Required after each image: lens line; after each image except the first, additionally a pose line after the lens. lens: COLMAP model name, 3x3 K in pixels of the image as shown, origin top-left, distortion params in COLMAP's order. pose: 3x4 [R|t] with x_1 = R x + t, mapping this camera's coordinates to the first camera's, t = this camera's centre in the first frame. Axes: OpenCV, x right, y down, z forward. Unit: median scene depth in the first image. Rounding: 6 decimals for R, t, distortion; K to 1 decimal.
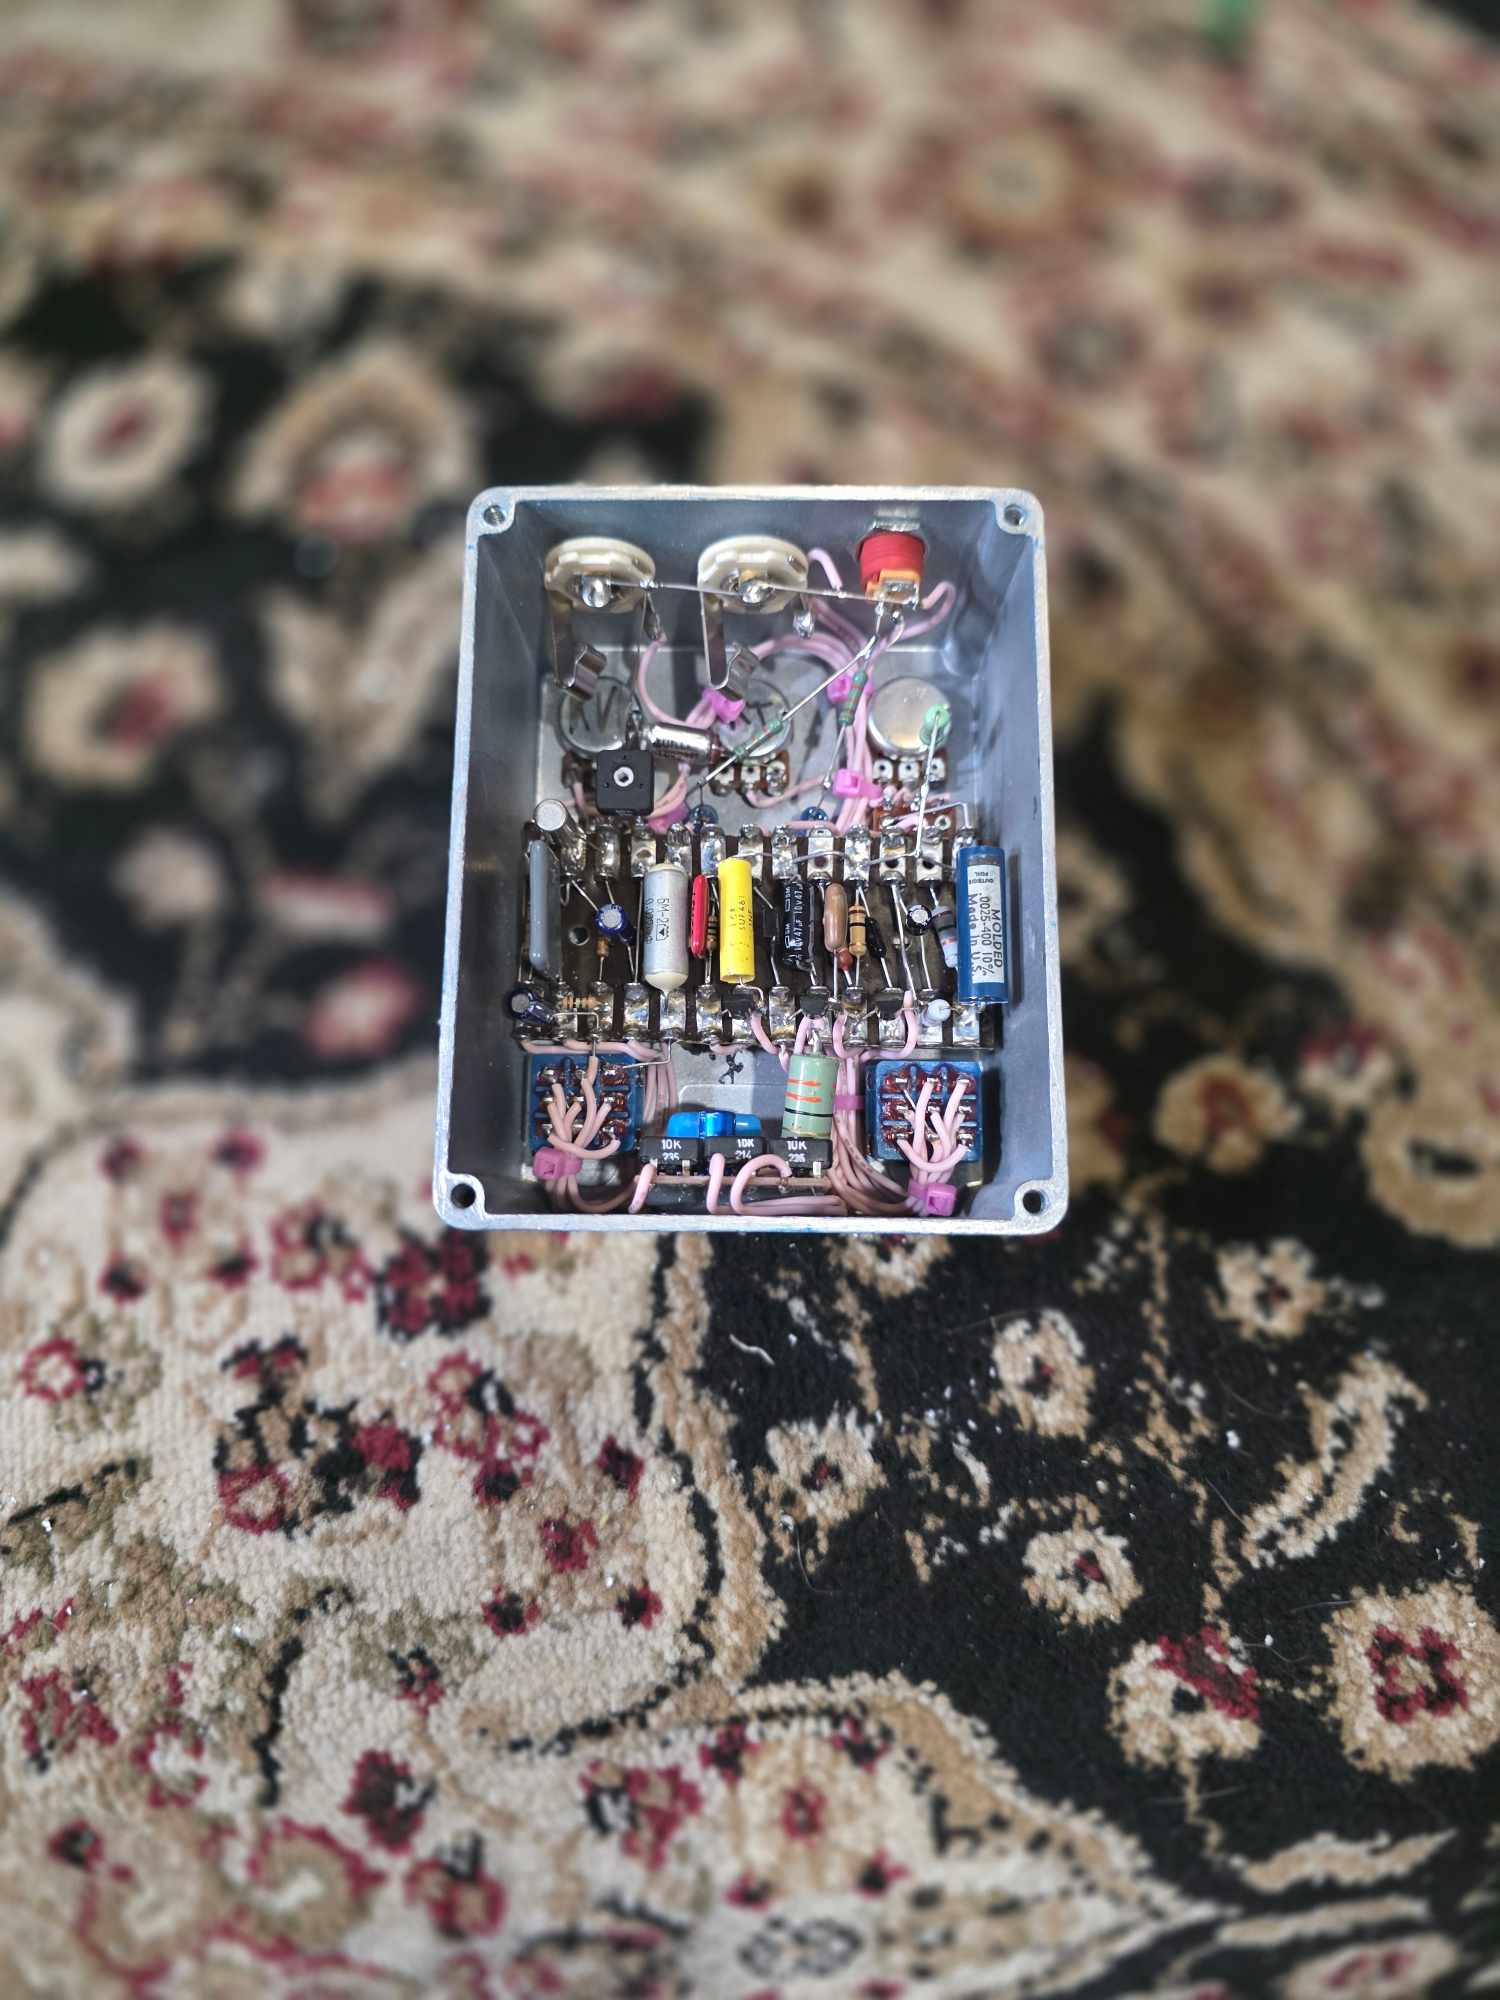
lens RADIAL K [[1407.0, 0, 771.3], [0, 1407.0, 993.5], [0, 0, 1]] dist [0.009027, -0.040783]
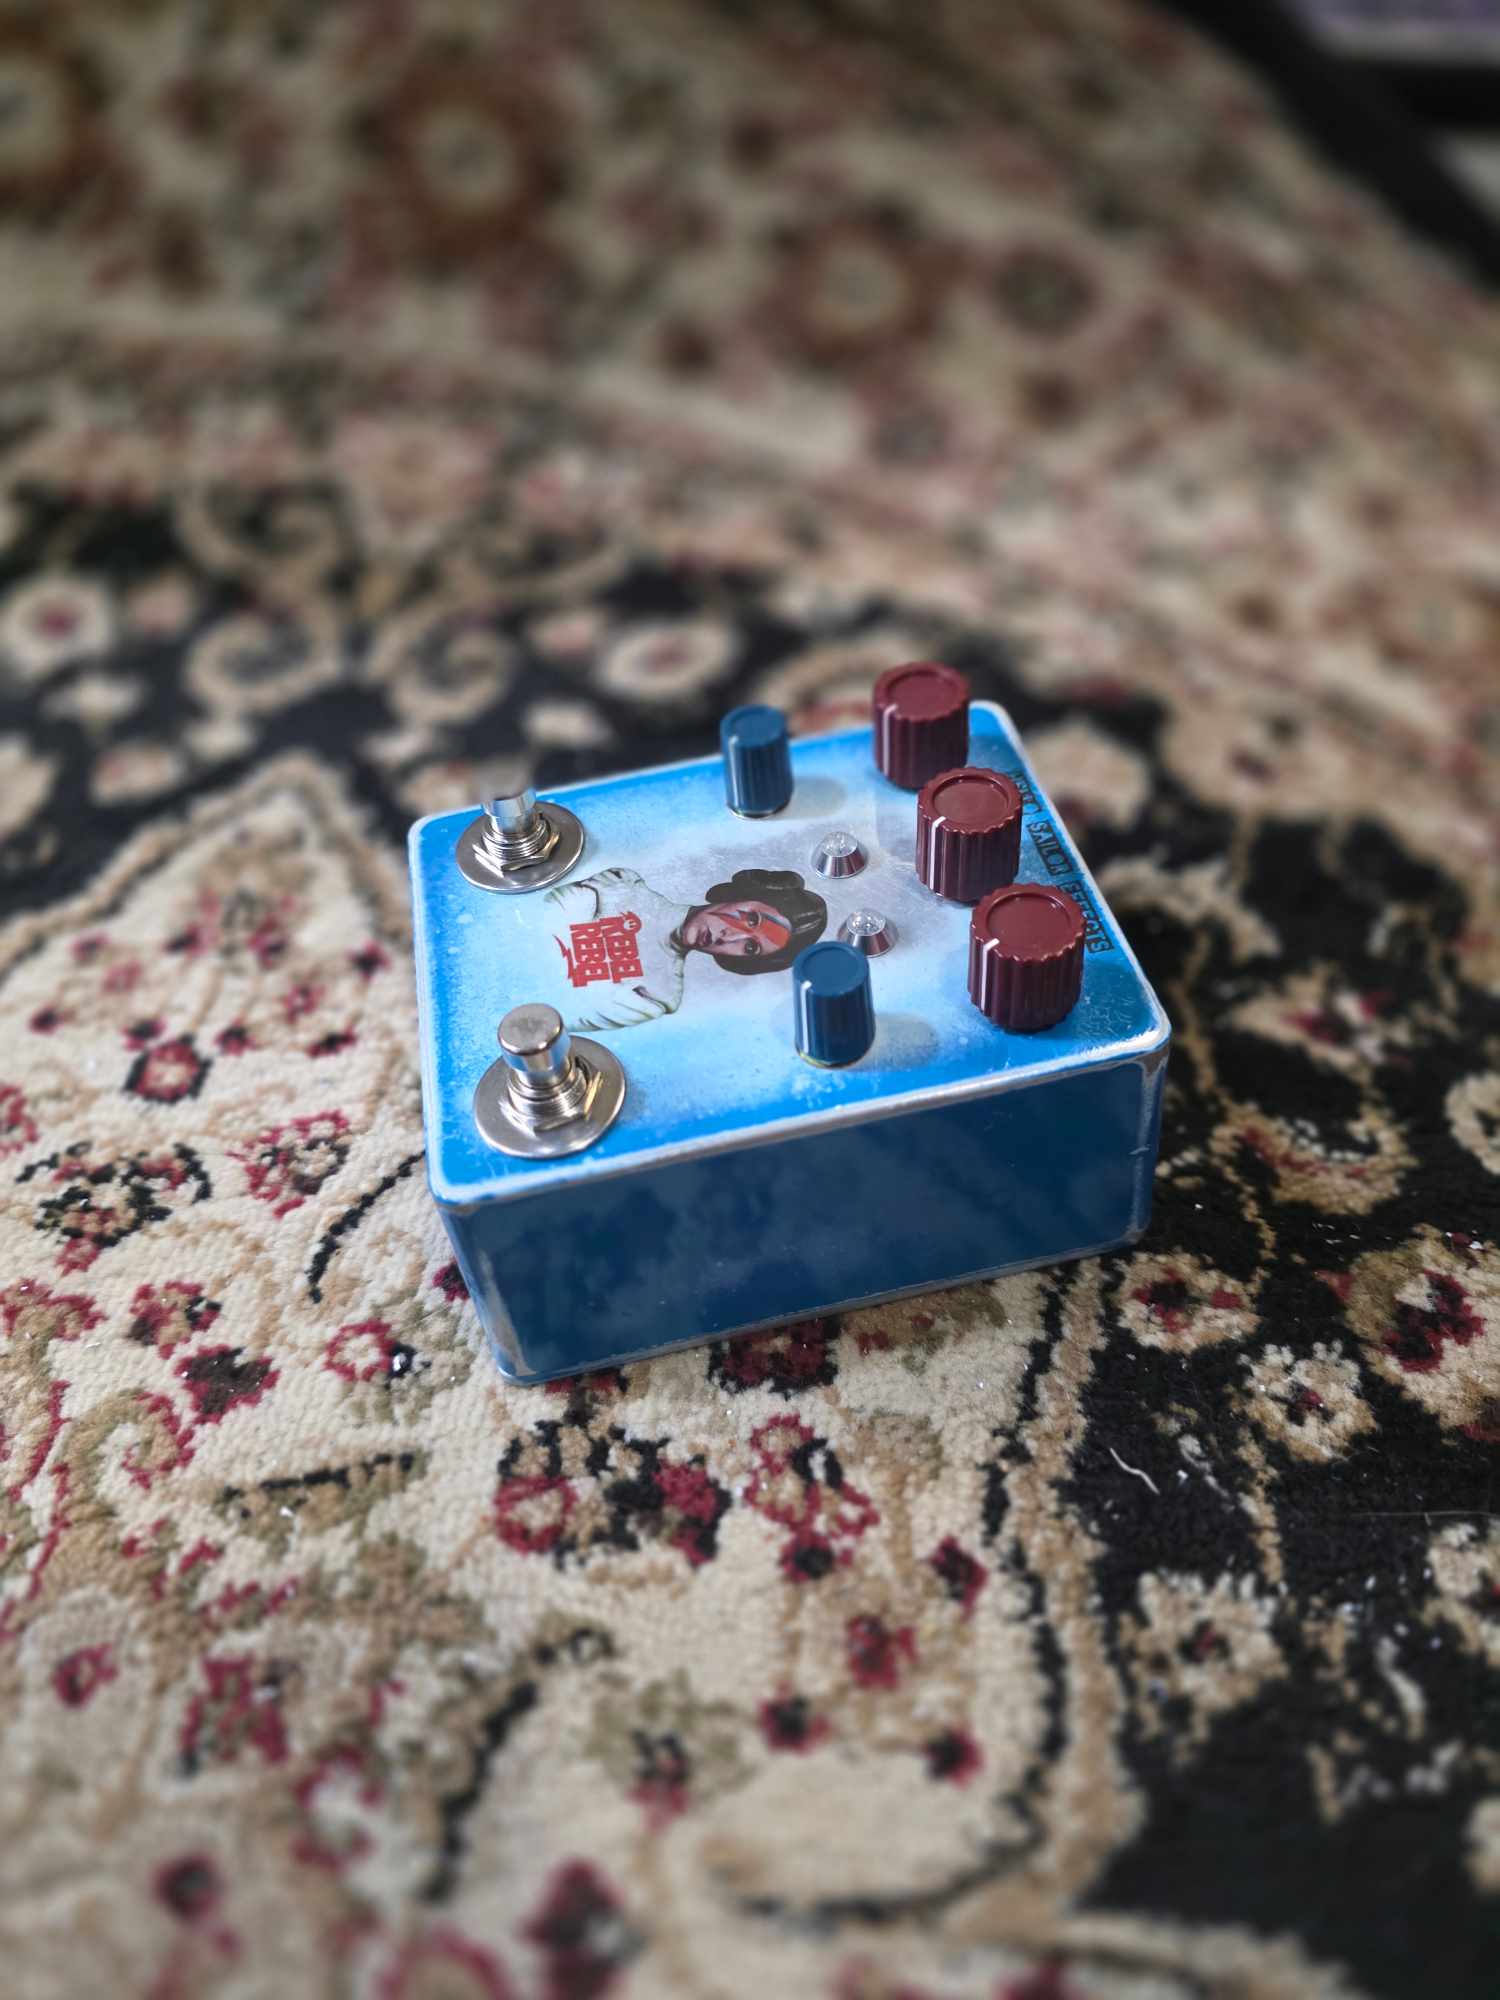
lens RADIAL K [[1397.9, 0, 759.2], [0, 1397.9, 1024.1], [0, 0, 1]] dist [-0.007405, -0.005871]
pose [[0.966657, 0.170570, -0.190998, -0.118555], [-0.239722, 0.865033, -0.440740, 0.448014], [0.090043, 0.471830, 0.877079, 0.111685]]
